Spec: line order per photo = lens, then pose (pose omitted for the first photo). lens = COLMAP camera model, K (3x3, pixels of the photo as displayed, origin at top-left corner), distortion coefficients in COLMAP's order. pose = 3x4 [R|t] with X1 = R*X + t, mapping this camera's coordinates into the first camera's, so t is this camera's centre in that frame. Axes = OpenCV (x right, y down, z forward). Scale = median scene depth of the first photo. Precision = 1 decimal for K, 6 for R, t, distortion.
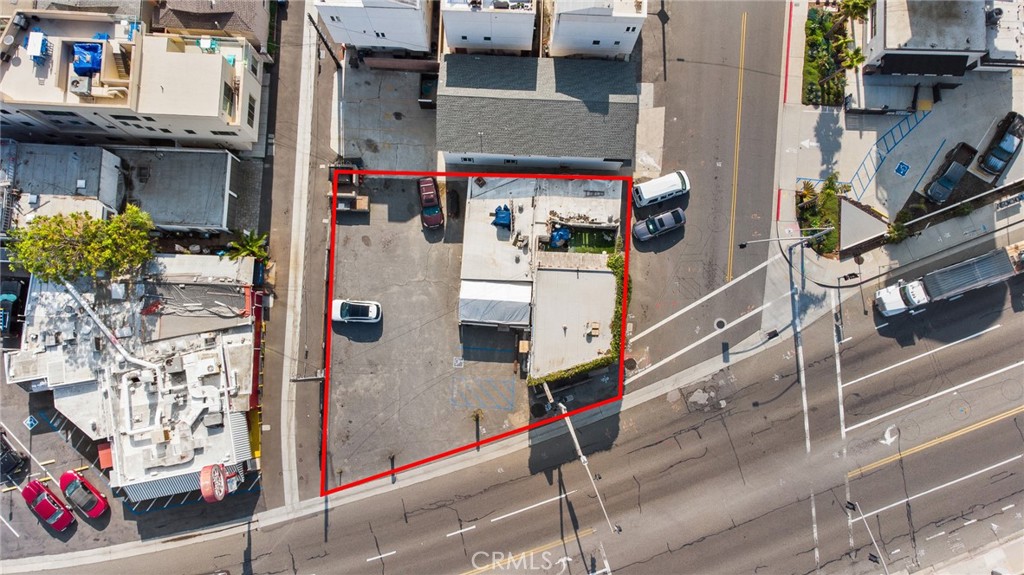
lens RADIAL K [[768.1, 0, 512.0], [0, 768.1, 287.5], [0, 0, 1]] dist [0.005979, 0.068465]
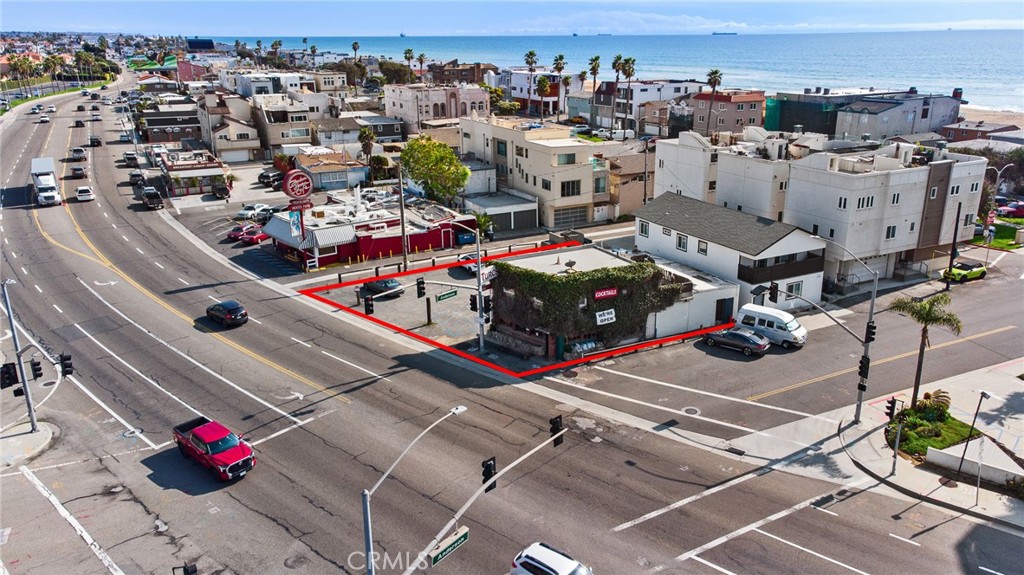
lens RADIAL K [[768.1, 0, 512.0], [0, 768.1, 287.5], [0, 0, 1]] dist [0.005979, 0.068465]
pose [[0.483552, 0.273039, -0.831642, 0.745763], [-0.869715, 0.257175, -0.421255, 0.454881], [0.098859, 0.926990, 0.361824, 0.645066]]
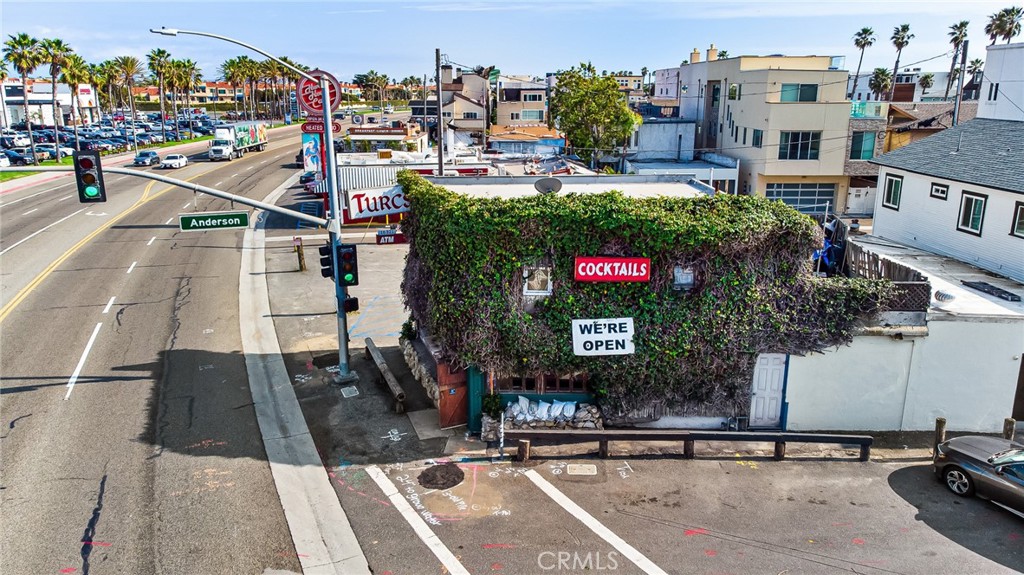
lens RADIAL K [[764.7, 0, 470.0], [0, 764.7, 291.2], [0, 0, 1]] dist [-0.007928, 0.026895]
pose [[0.002036, 0.266347, -0.963875, 0.395774], [-0.993851, 0.107250, 0.027537, 0.076824], [0.110710, 0.957892, 0.264928, 0.879865]]
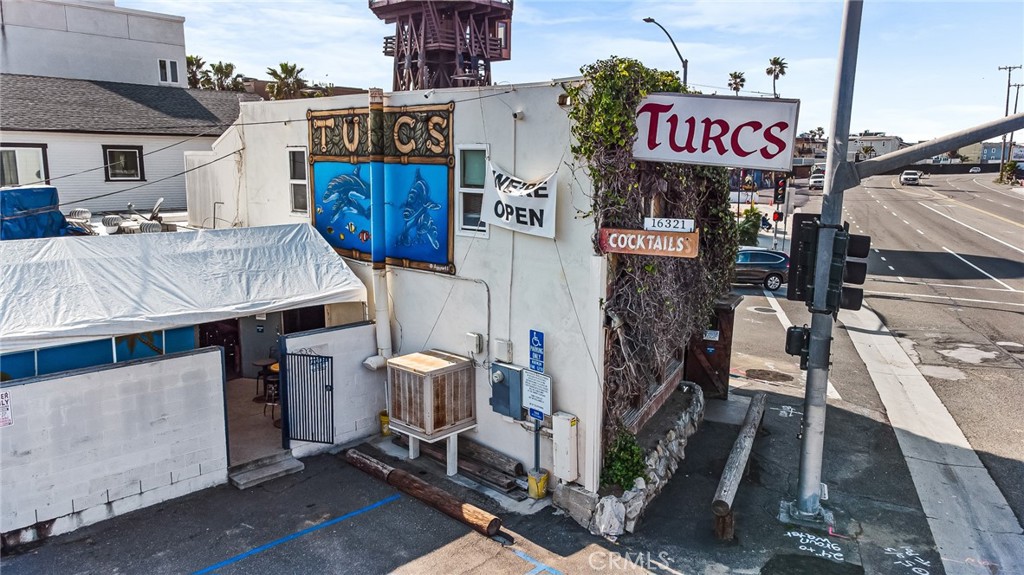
lens RADIAL K [[761.3, 0, 512.0], [0, 761.3, 287.5], [0, 0, 1]] dist [0.081277, 0.000322]
pose [[0.655989, -0.124684, 0.744401, -0.098991], [0.749709, 0.221671, -0.623537, 0.195048], [-0.087267, 0.967117, 0.238890, 0.923990]]
